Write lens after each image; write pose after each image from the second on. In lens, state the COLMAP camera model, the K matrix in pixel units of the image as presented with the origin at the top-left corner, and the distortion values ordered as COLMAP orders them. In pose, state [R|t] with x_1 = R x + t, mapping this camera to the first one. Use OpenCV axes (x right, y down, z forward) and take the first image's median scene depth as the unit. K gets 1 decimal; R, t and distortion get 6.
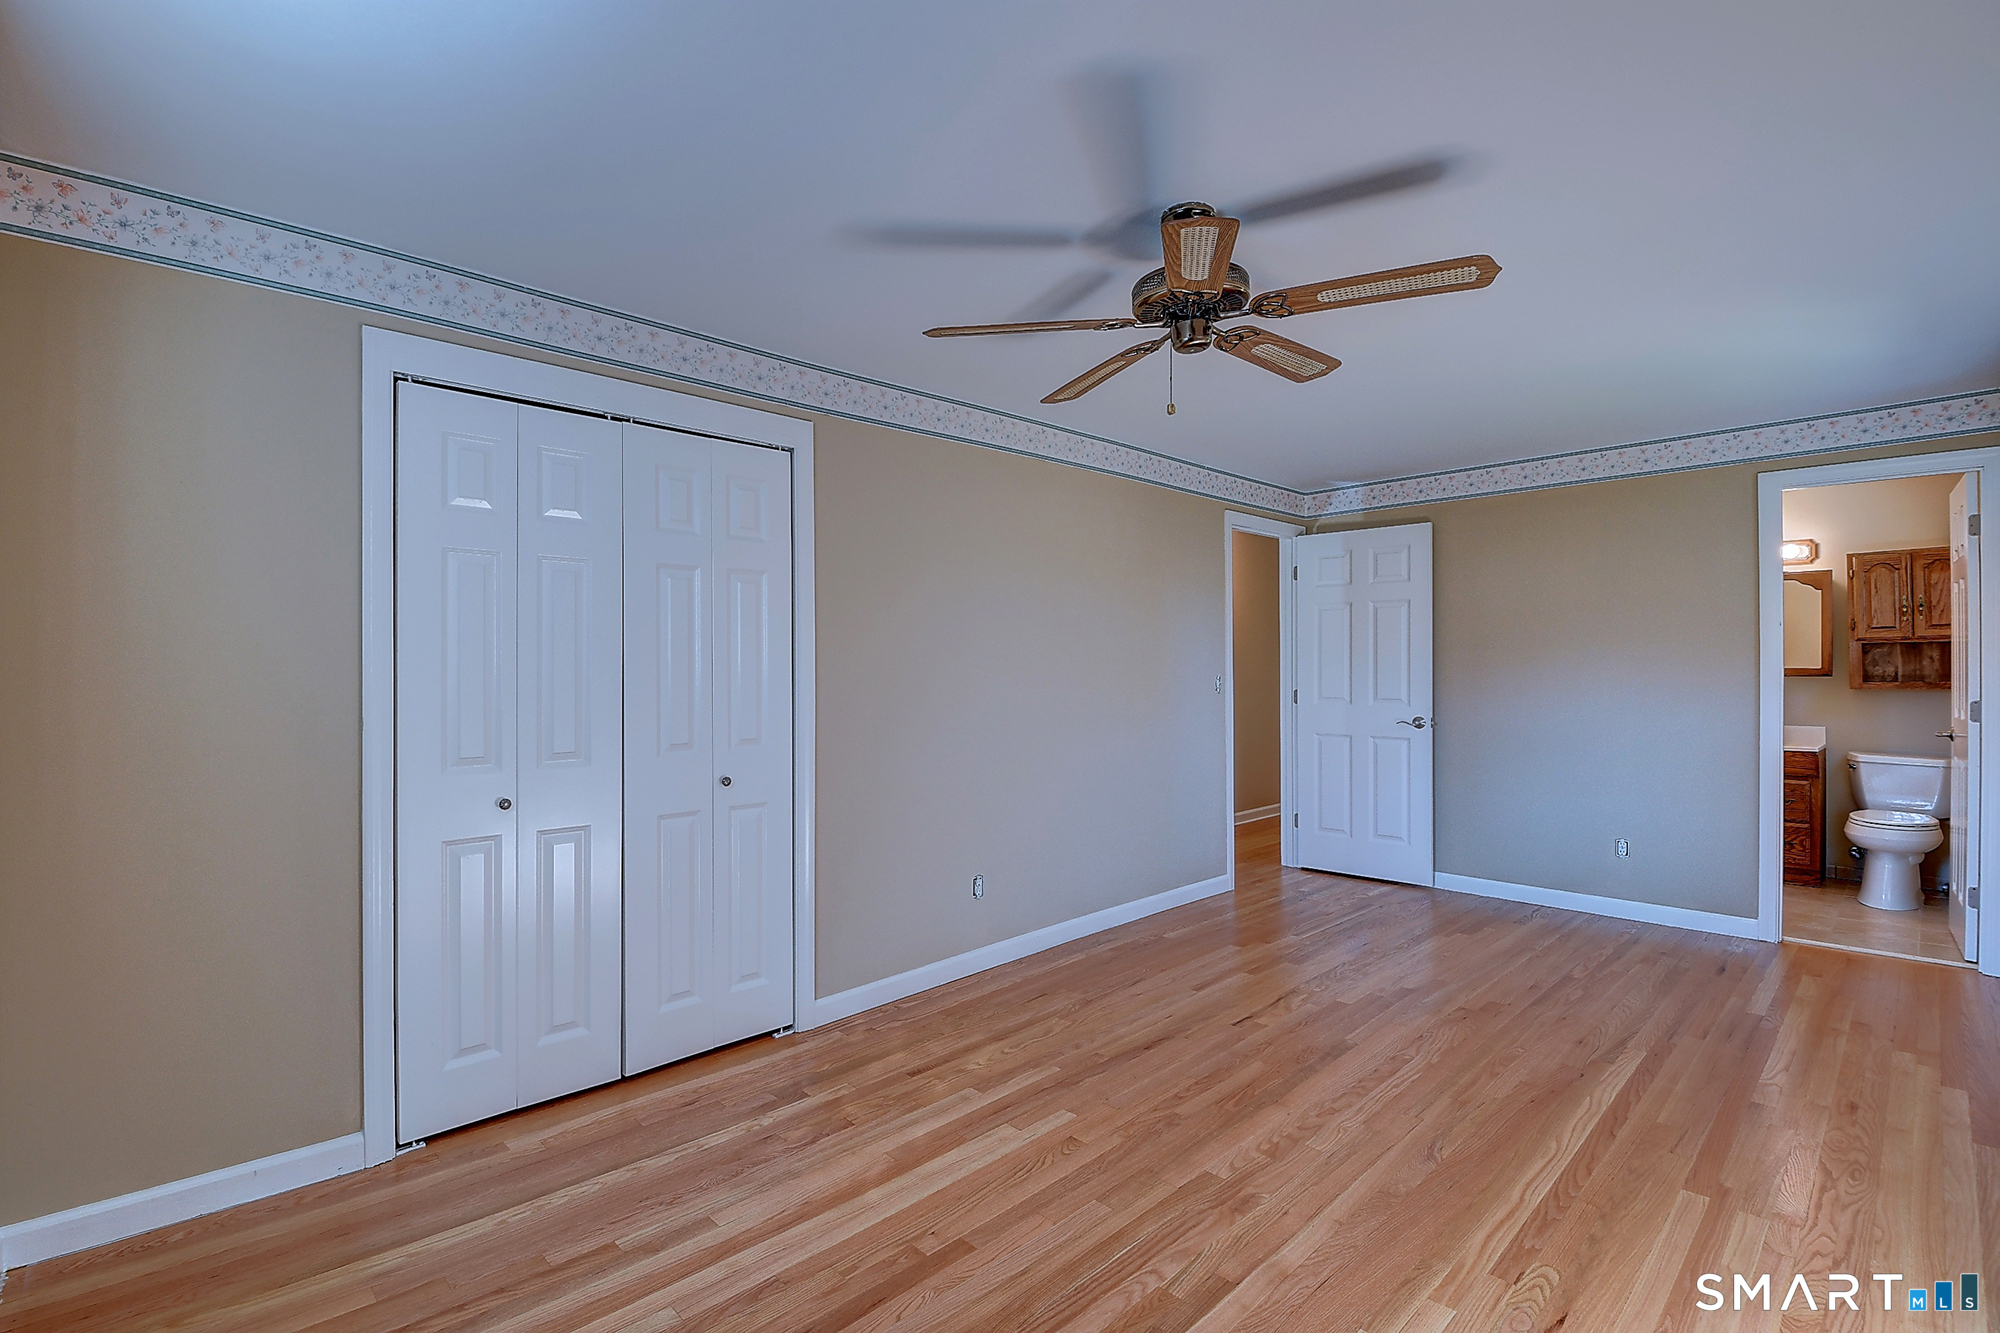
lens RADIAL K [[855.3, 0, 1000.0], [0, 855.3, 666.5], [0, 0, 1]] dist [0.019741, -0.025239]
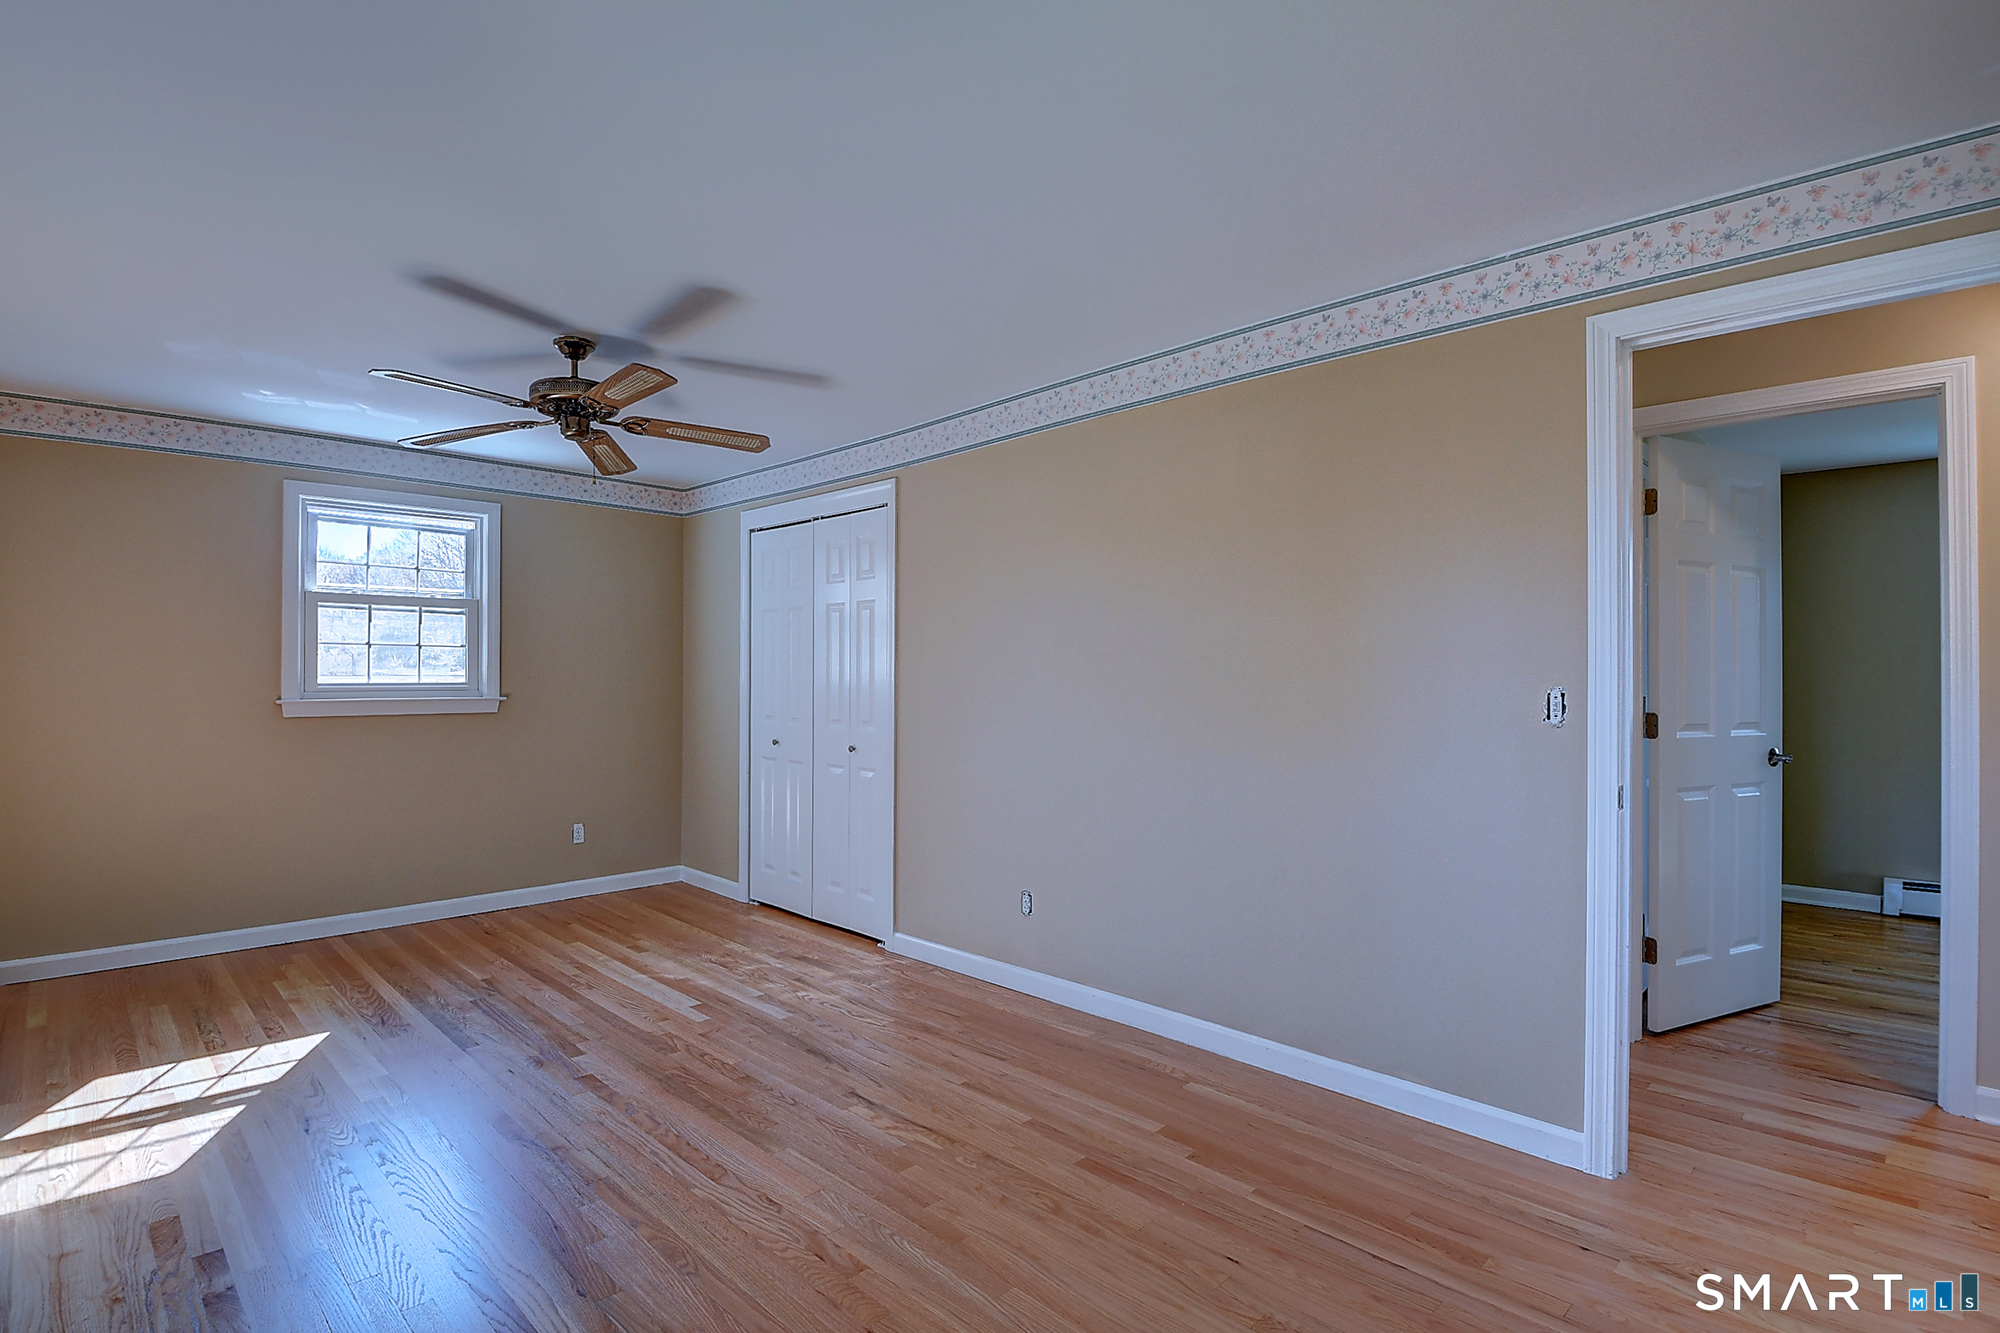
lens RADIAL K [[936.6, 0, 990.9], [0, 936.6, 669.8], [0, 0, 1]] dist [0.001534, -0.000595]
pose [[0.055771, -0.000064, -0.998444, 1.255257], [0.000309, 1.000000, -0.000047, 0.000246], [0.998444, -0.000306, 0.055771, 1.133362]]
